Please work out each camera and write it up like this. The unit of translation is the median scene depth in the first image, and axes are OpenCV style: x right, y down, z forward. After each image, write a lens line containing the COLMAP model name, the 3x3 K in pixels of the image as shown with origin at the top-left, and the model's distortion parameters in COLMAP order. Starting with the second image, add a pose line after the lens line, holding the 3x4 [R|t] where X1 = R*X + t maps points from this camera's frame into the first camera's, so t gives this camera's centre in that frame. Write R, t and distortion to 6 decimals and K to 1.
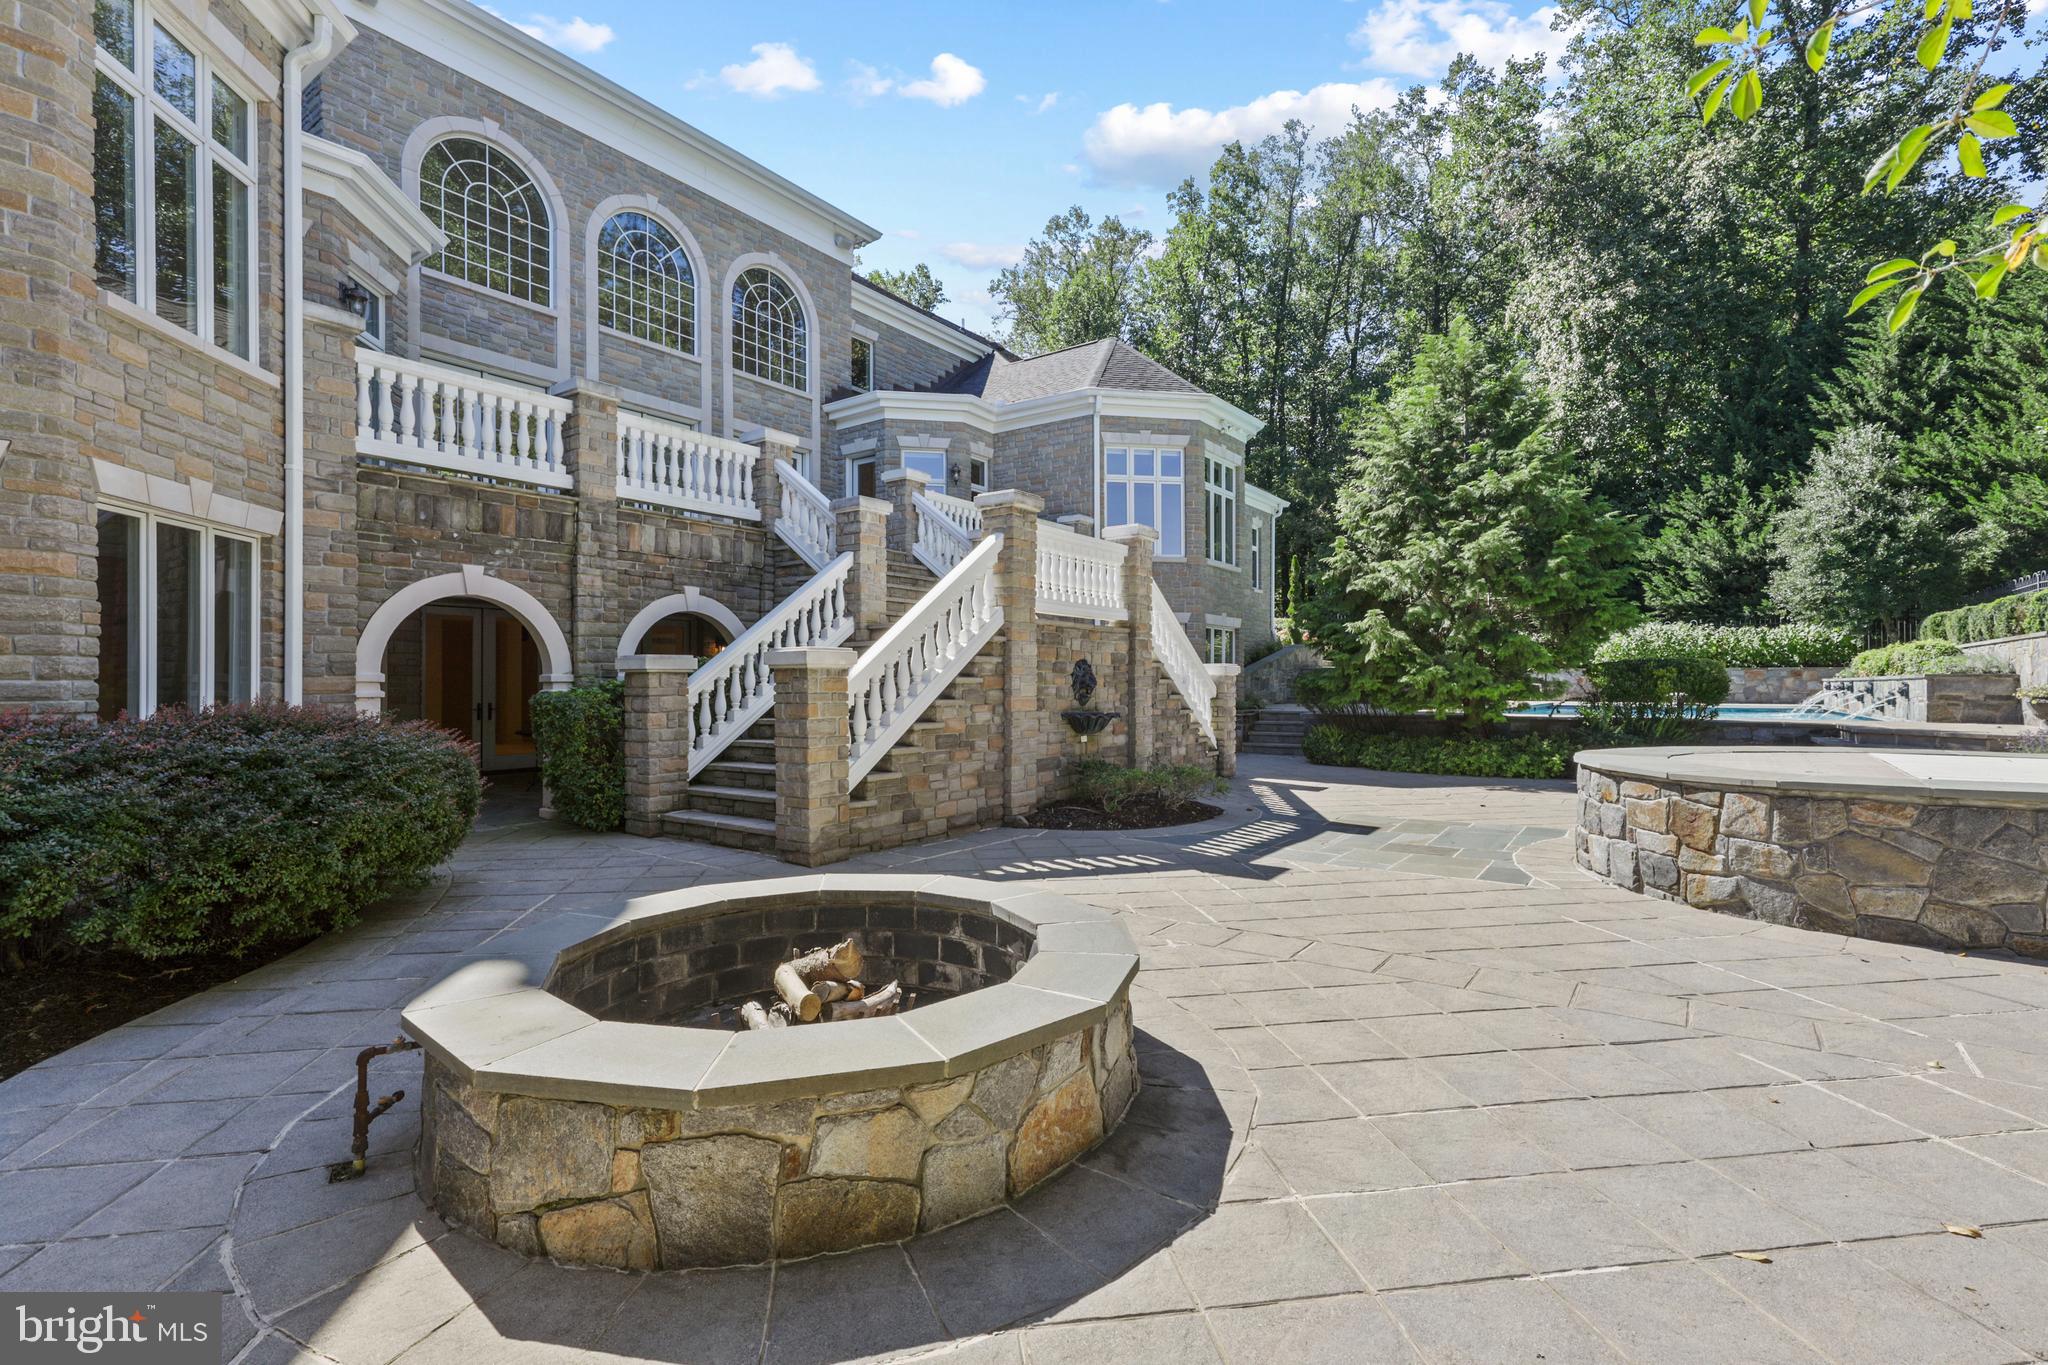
lens RADIAL K [[923.1, 0, 996.7], [0, 923.1, 656.1], [0, 0, 1]] dist [0.027245, -0.004572]
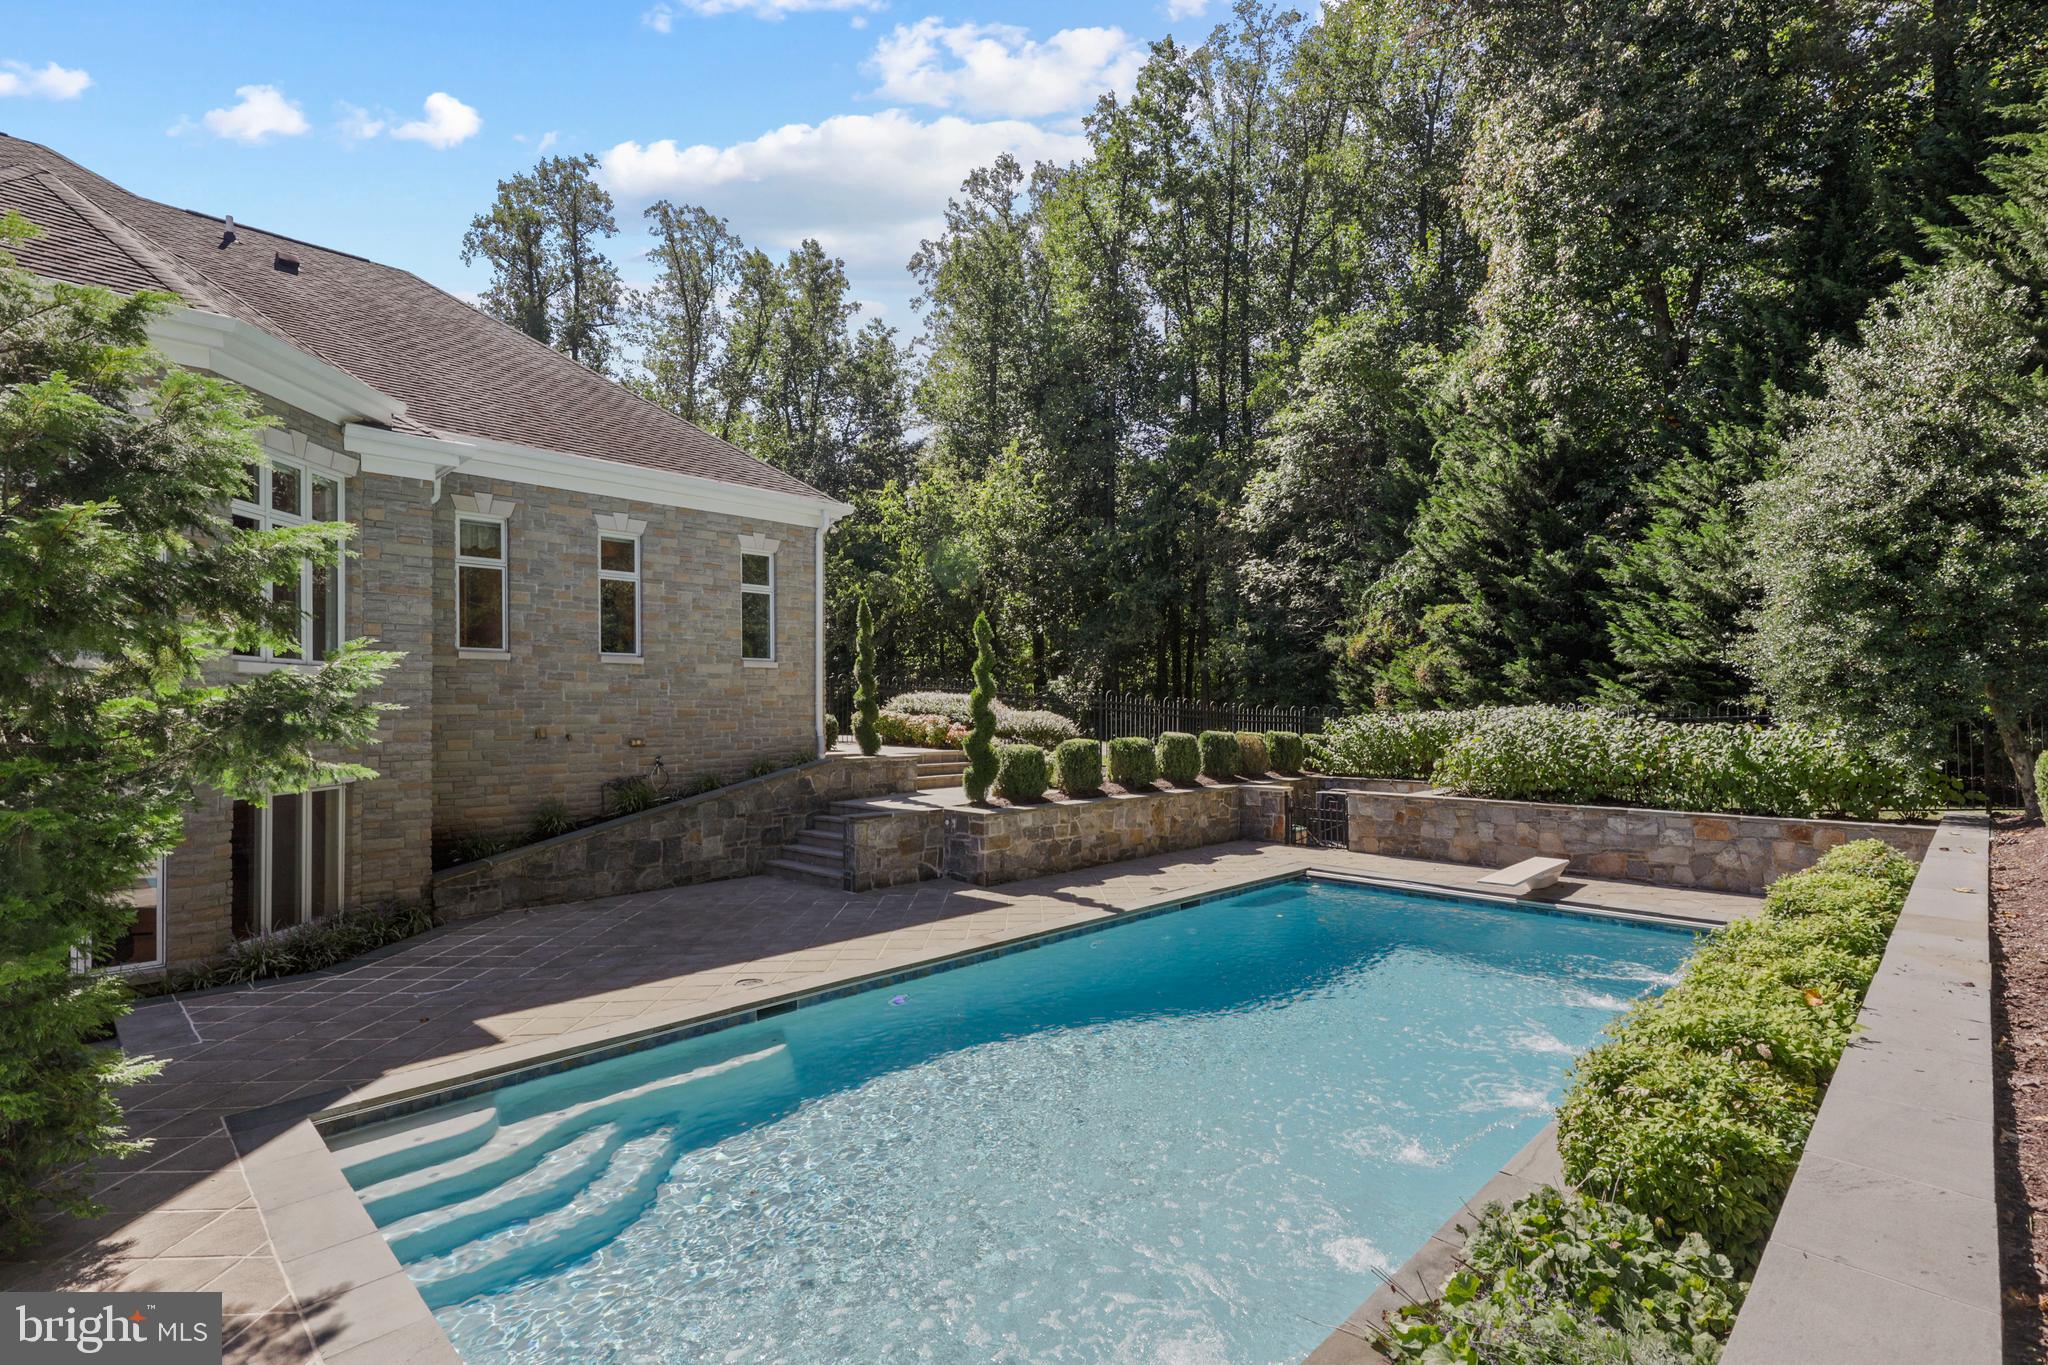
lens RADIAL K [[923.1, 0, 1006.3], [0, 923.1, 690.8], [0, 0, 1]] dist [0.027245, -0.004572]
pose [[0.987404, -0.011338, -0.157810, 0.512605], [0.013486, 0.999830, 0.012549, -0.059655], [0.157641, -0.014519, 0.987390, 0.457453]]
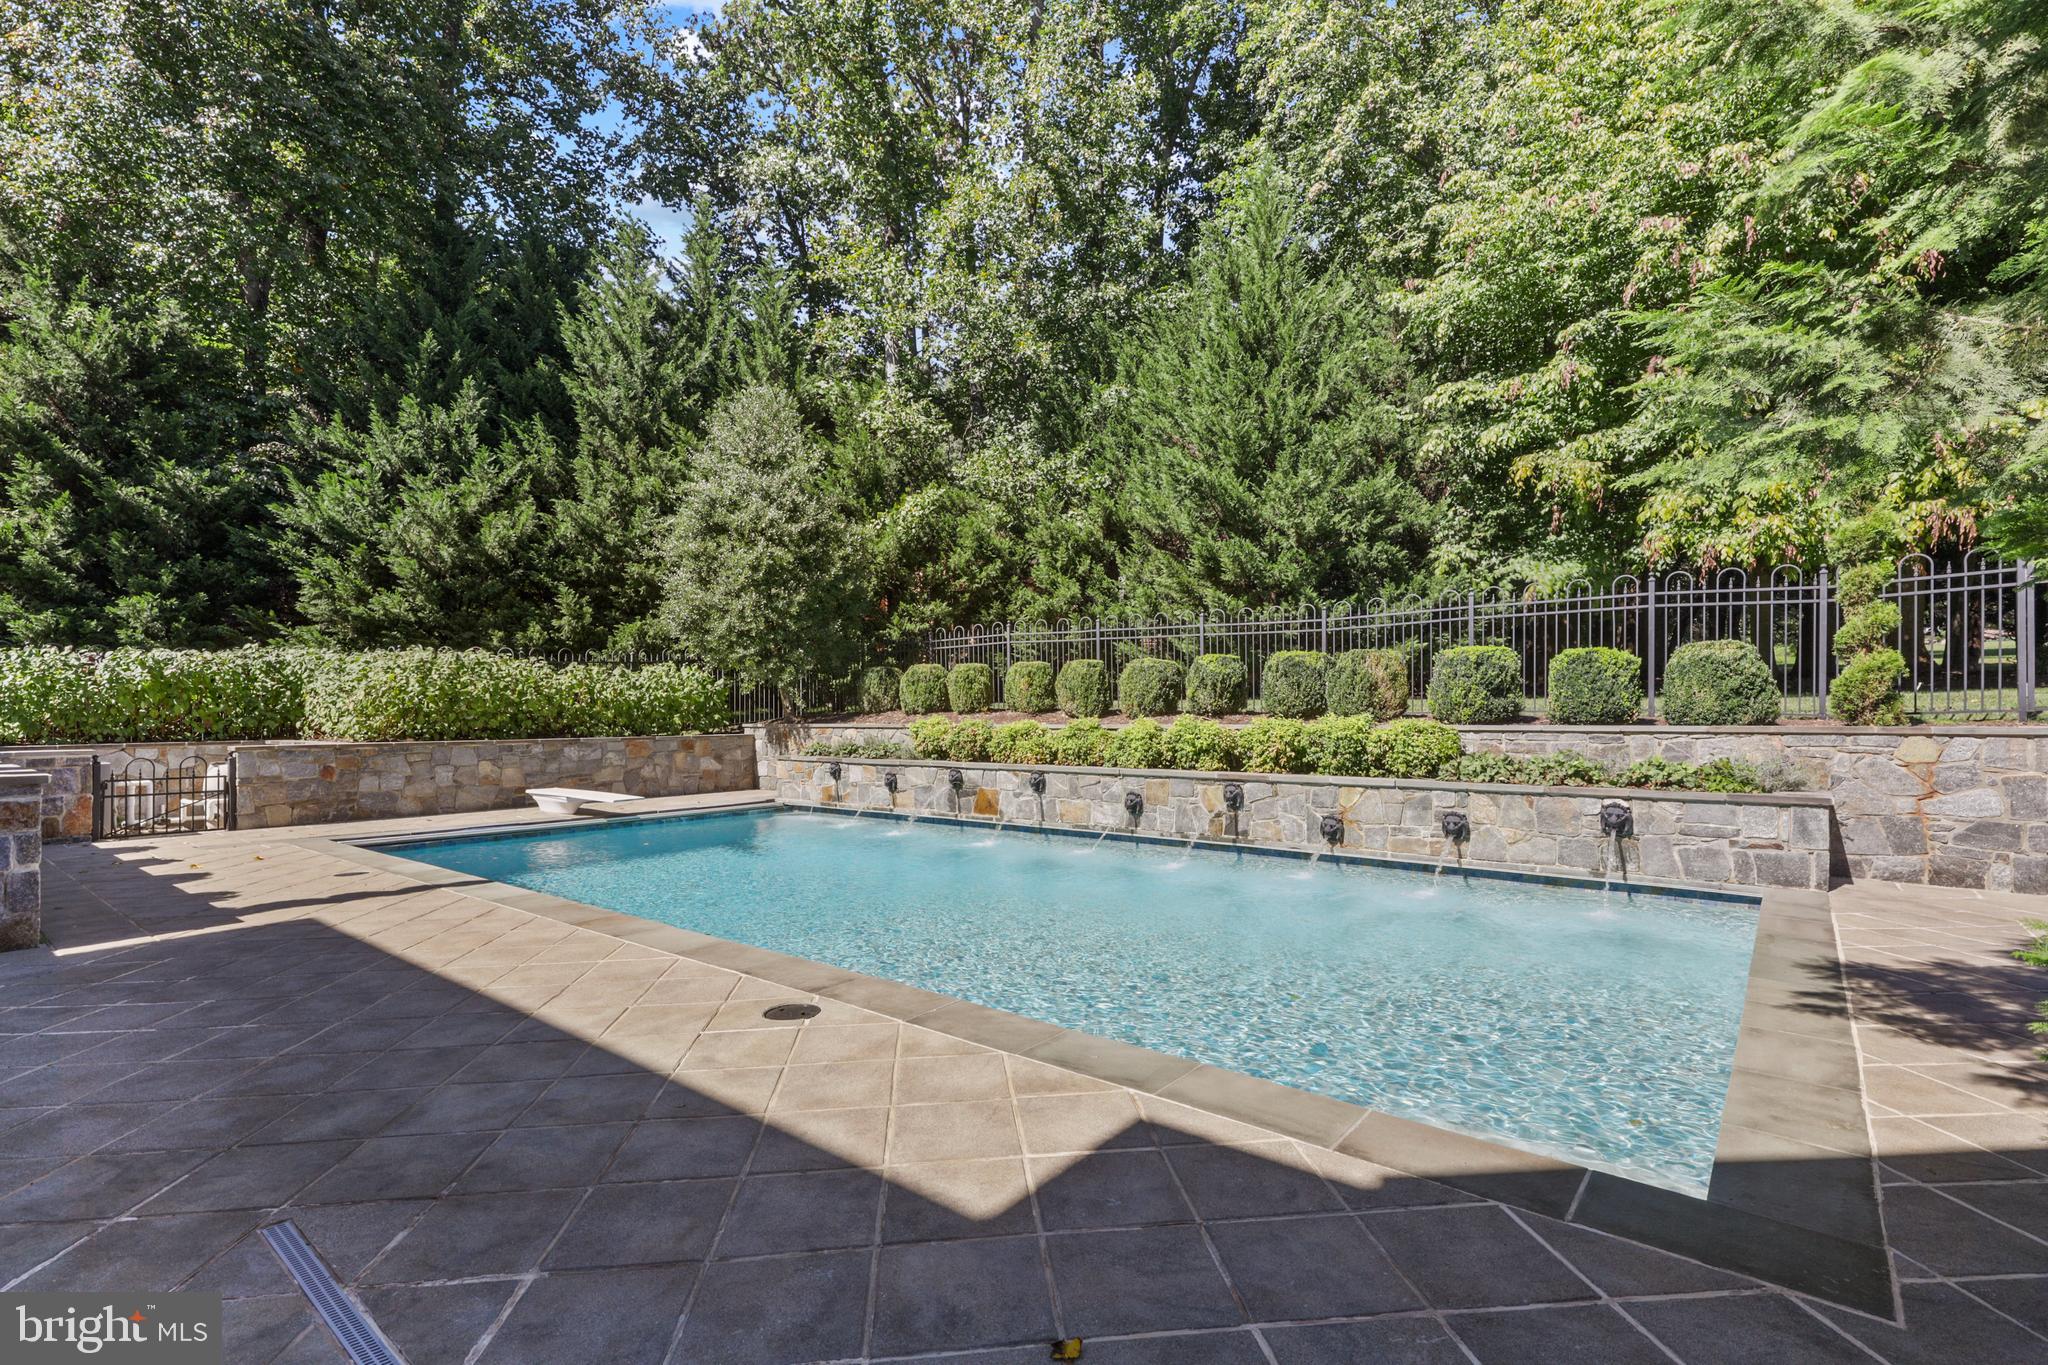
lens RADIAL K [[923.1, 0, 1023.8], [0, 923.1, 713.3], [0, 0, 1]] dist [0.027245, -0.004572]
pose [[0.037199, -0.003771, 0.999301, 0.221829], [-0.027951, 0.999598, 0.004812, -0.012027], [-0.998917, -0.028110, 0.037078, 0.706875]]
